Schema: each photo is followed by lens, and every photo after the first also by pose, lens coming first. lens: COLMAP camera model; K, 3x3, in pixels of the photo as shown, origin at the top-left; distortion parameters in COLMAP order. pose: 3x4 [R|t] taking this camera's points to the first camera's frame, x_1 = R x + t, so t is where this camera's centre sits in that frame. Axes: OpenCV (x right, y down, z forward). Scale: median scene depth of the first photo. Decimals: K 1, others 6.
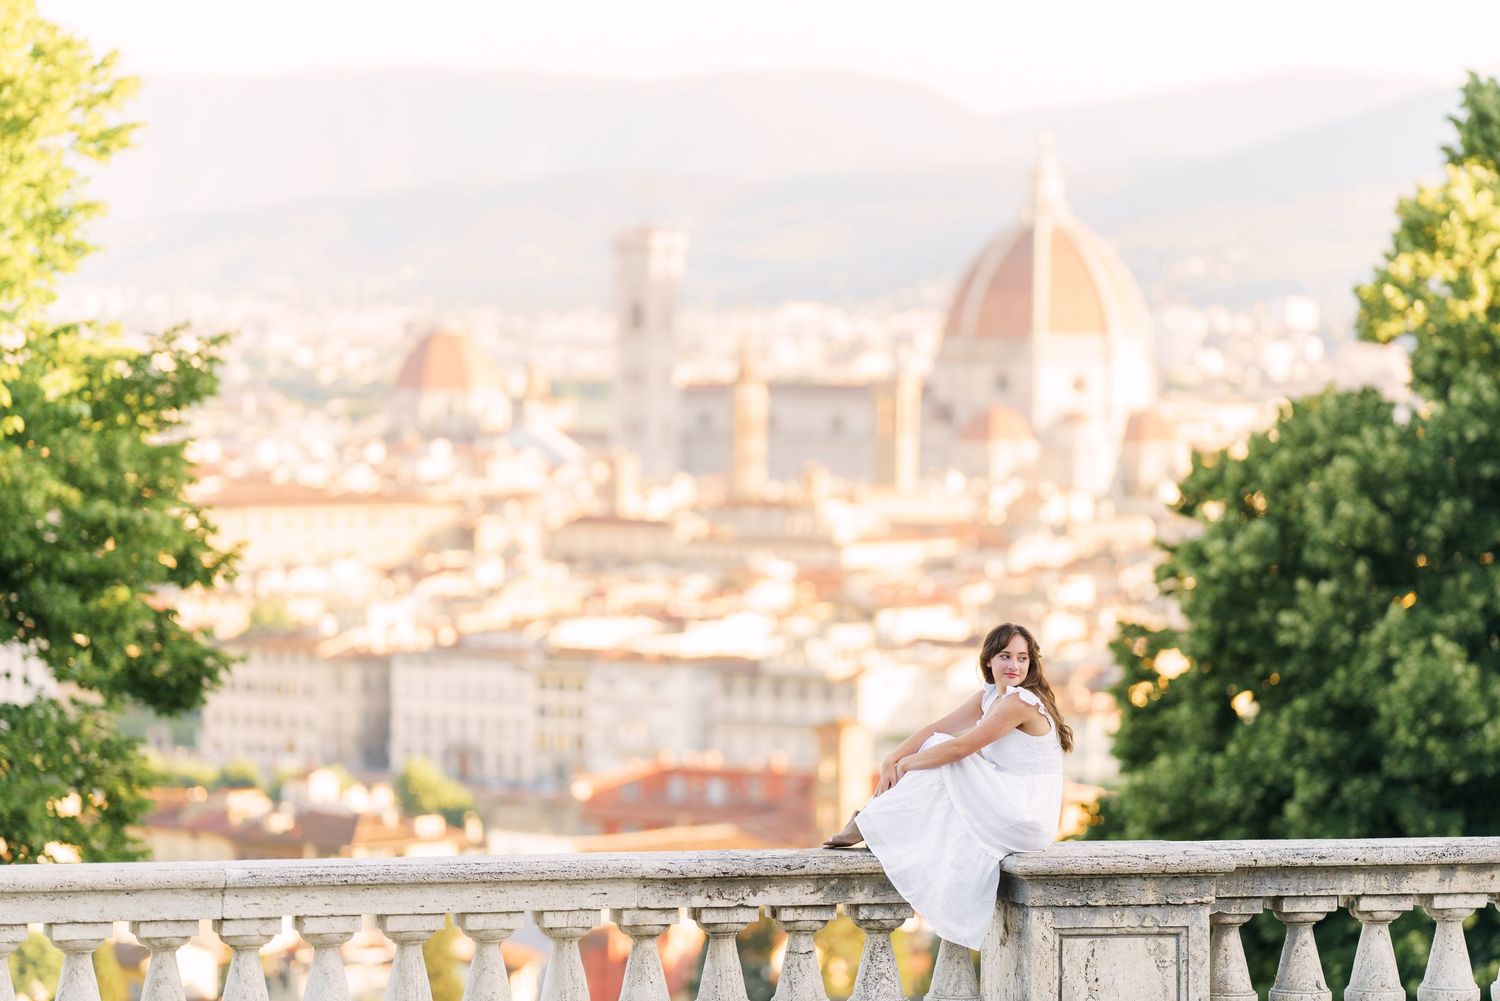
lens RADIAL K [[6043.6, 0, 746.3], [0, 6043.6, 470.9], [0, 0, 1]] dist [0.233960, 3.216980]
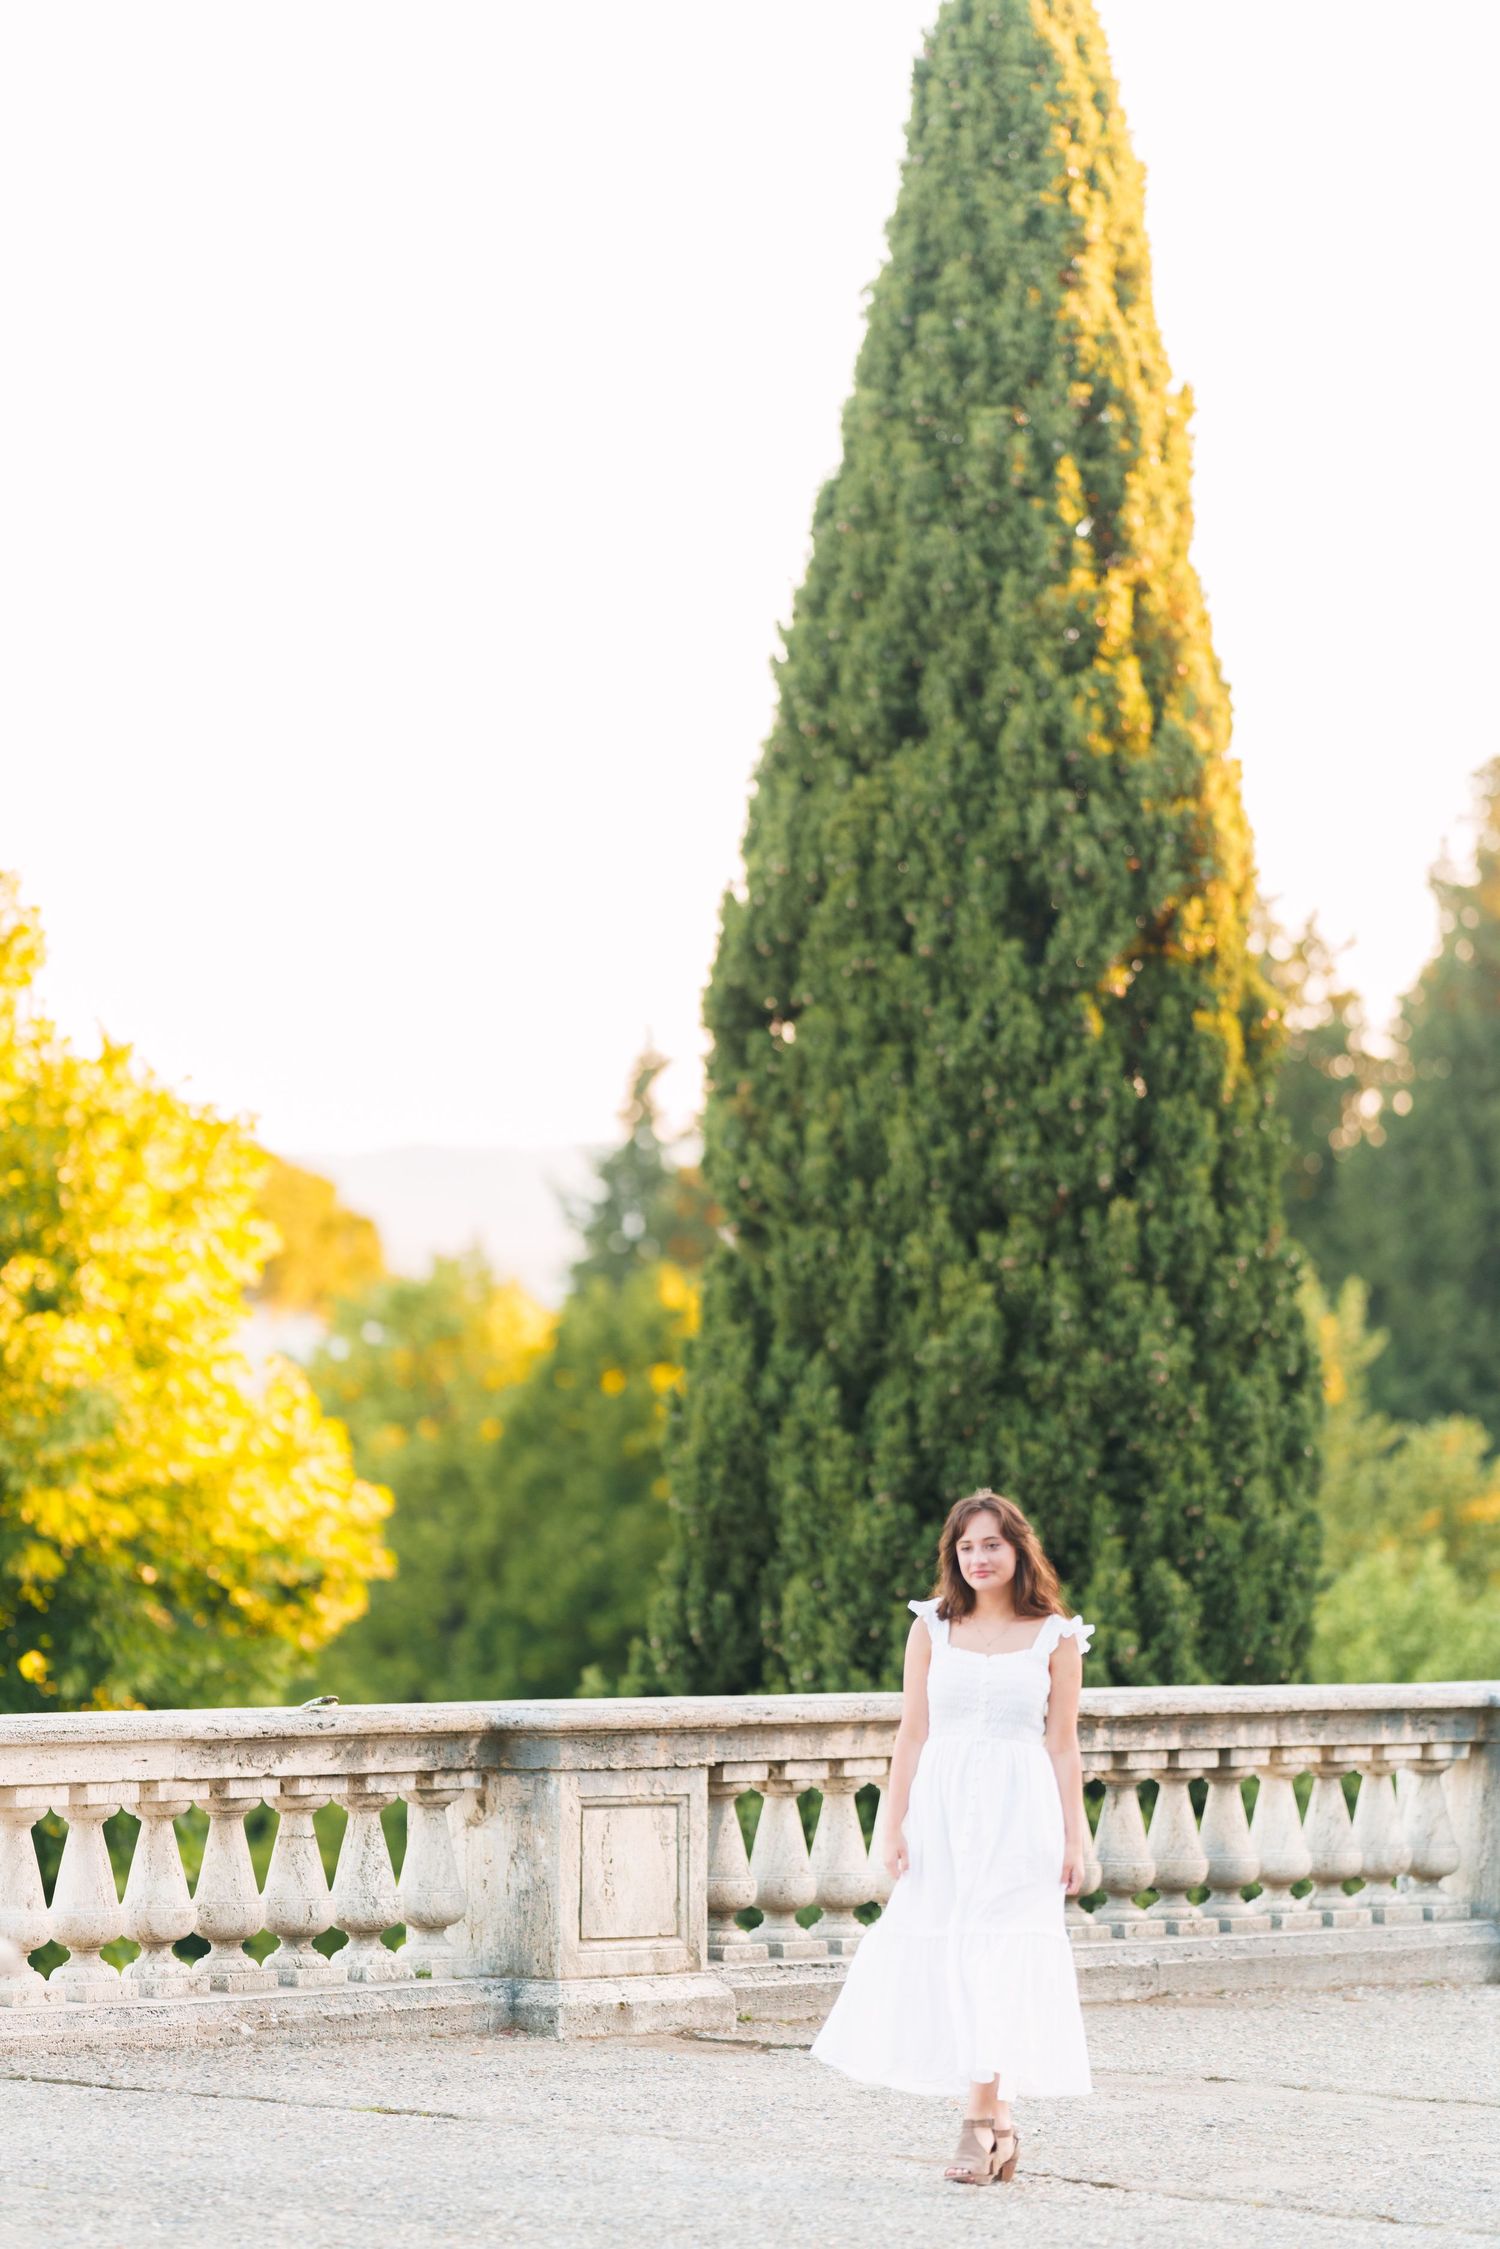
lens RADIAL K [[8808.1, 0, 614.6], [0, 8808.1, 1084.9], [0, 0, 1]] dist [0.337124, -3.166943]
pose [[0.815638, 0.027775, 0.577896, -0.241975], [0.009969, 0.998024, -0.062036, 0.020467], [-0.578477, 0.056360, 0.813749, 0.009952]]
